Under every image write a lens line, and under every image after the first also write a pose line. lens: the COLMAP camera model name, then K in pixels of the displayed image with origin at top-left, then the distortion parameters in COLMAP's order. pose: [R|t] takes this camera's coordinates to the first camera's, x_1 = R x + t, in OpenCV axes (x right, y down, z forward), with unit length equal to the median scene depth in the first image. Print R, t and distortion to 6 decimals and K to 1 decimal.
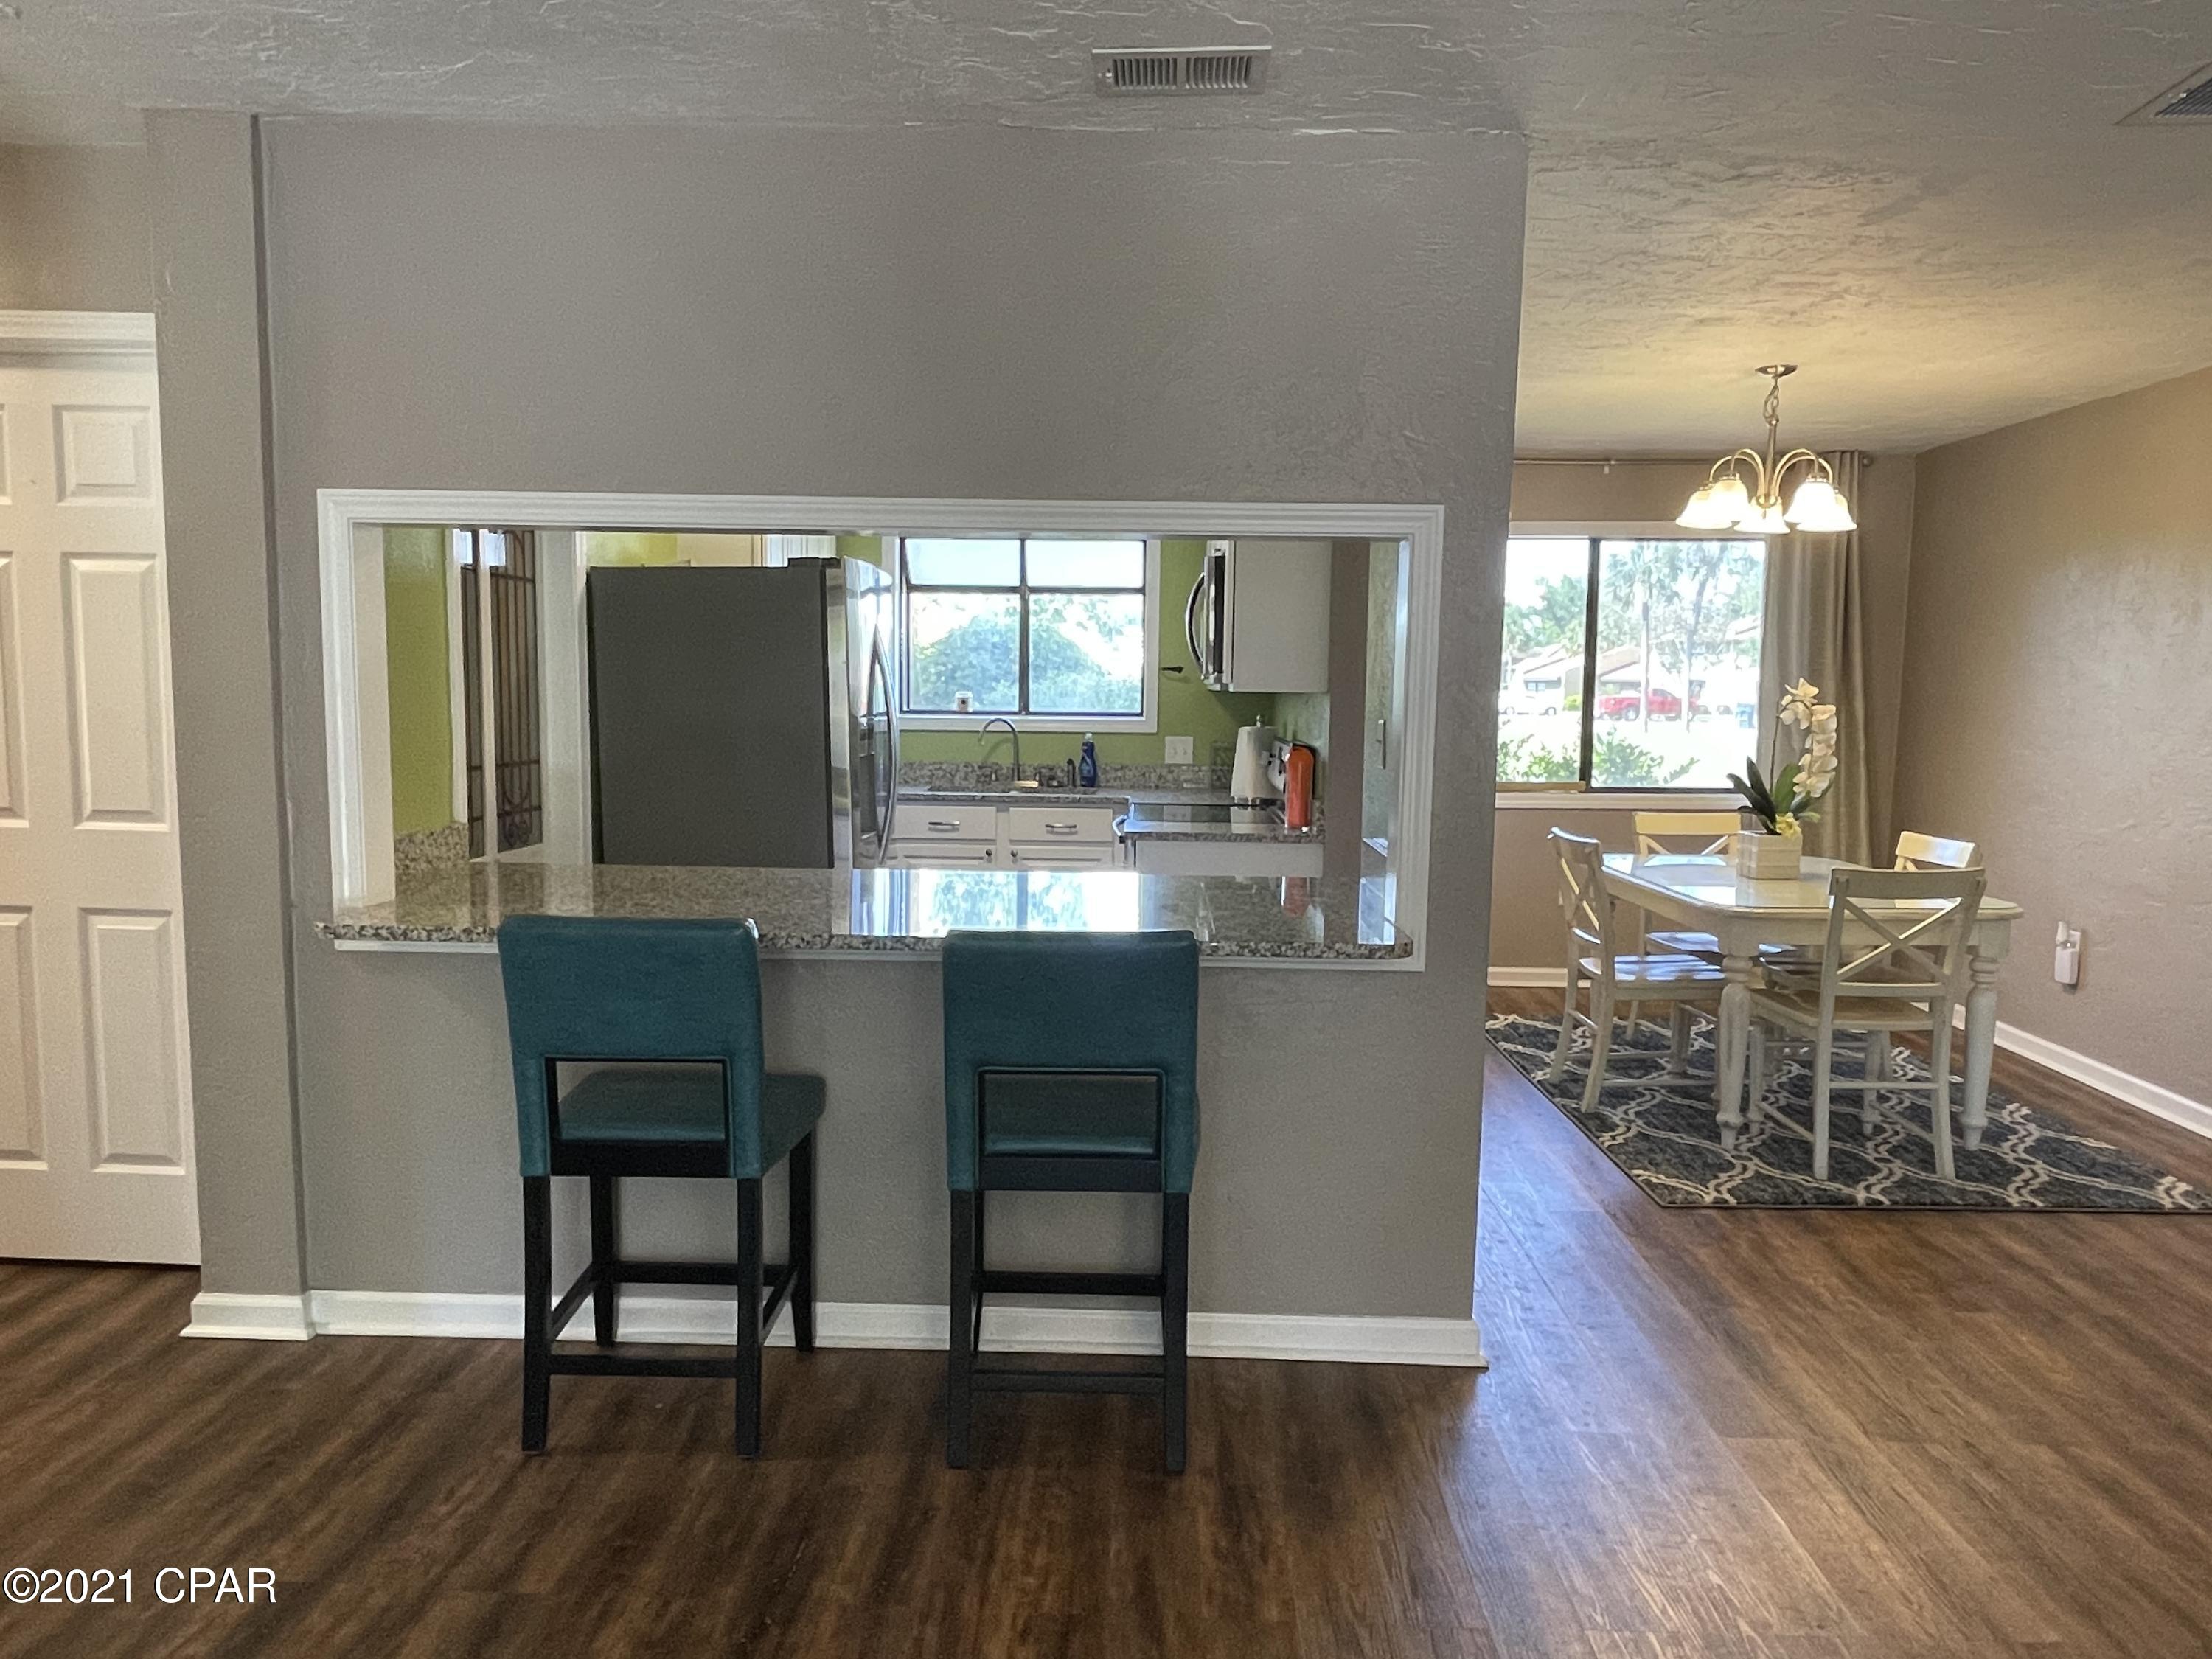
lens RADIAL K [[1492.8, 0, 1106.0], [0, 1492.8, 829.5], [0, 0, 1]] dist [-0.003611, -0.002170]
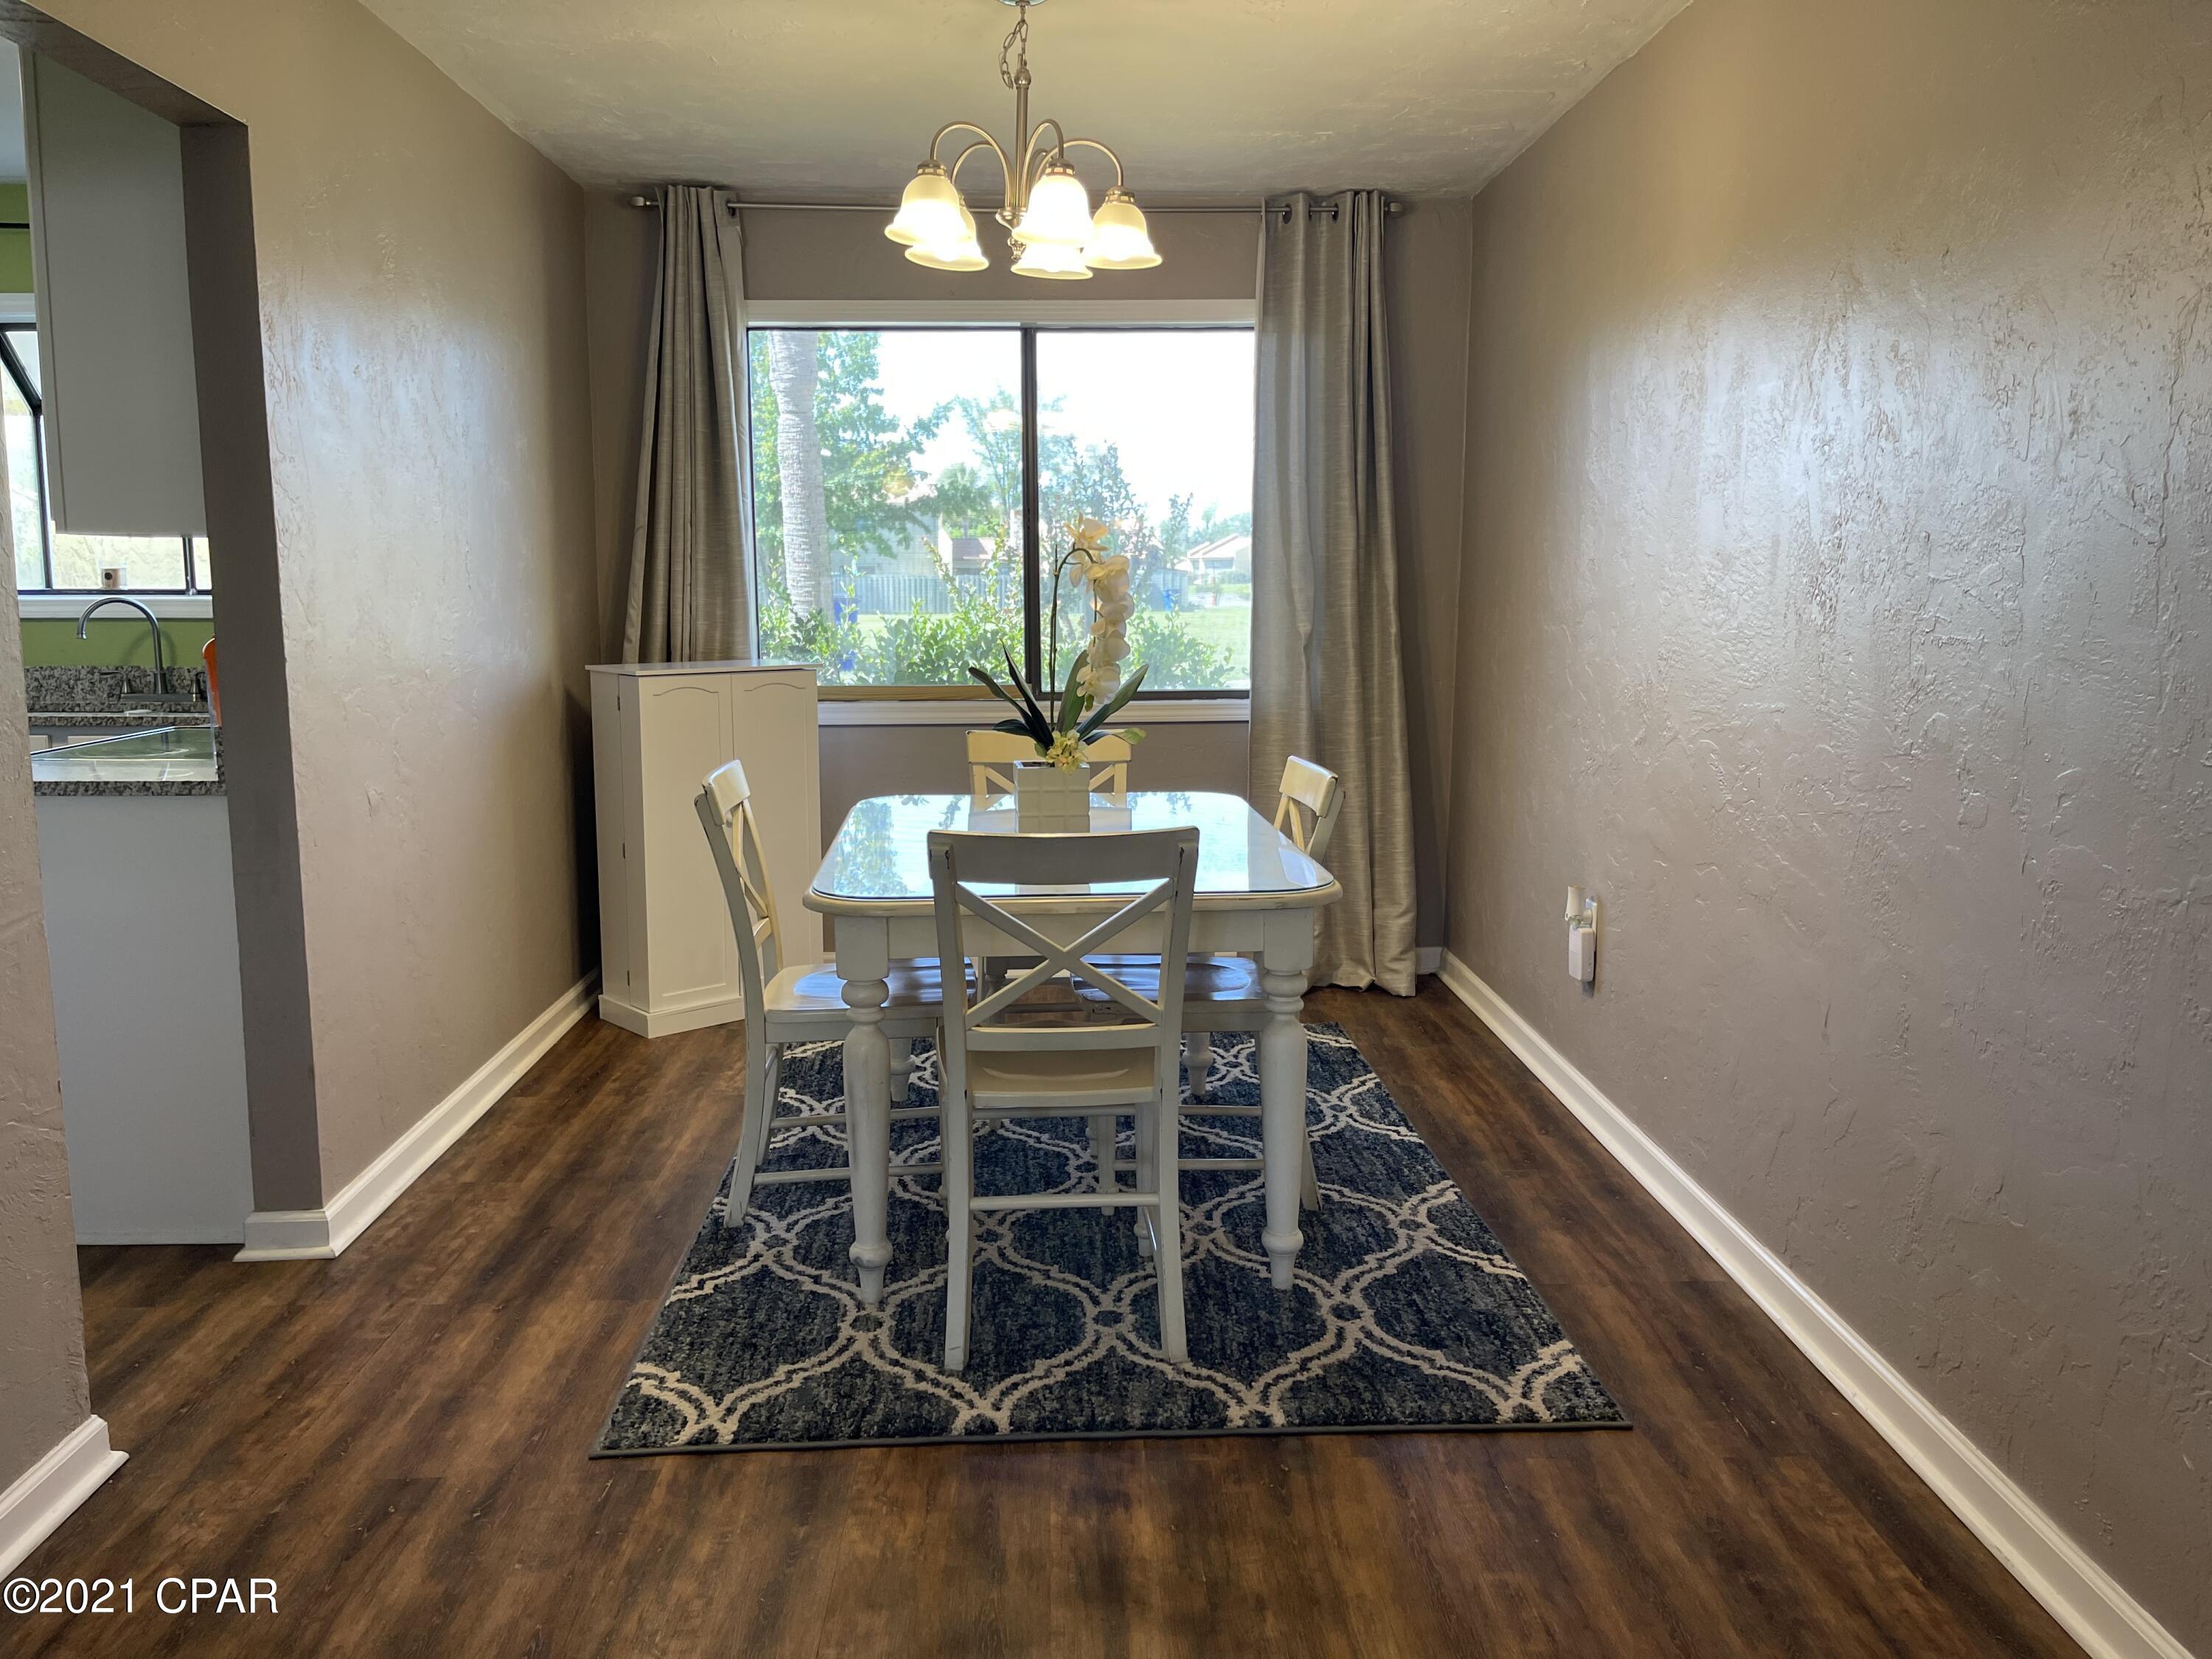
lens RADIAL K [[1673.0, 0, 1106.0], [0, 1673.0, 829.5], [0, 0, 1]] dist [0.093873, -0.121549]
pose [[0.997345, -0.019345, 0.070206, 0.501989], [0.016408, 0.998975, 0.042179, 0.003458], [-0.070950, -0.040916, 0.996640, 0.369066]]
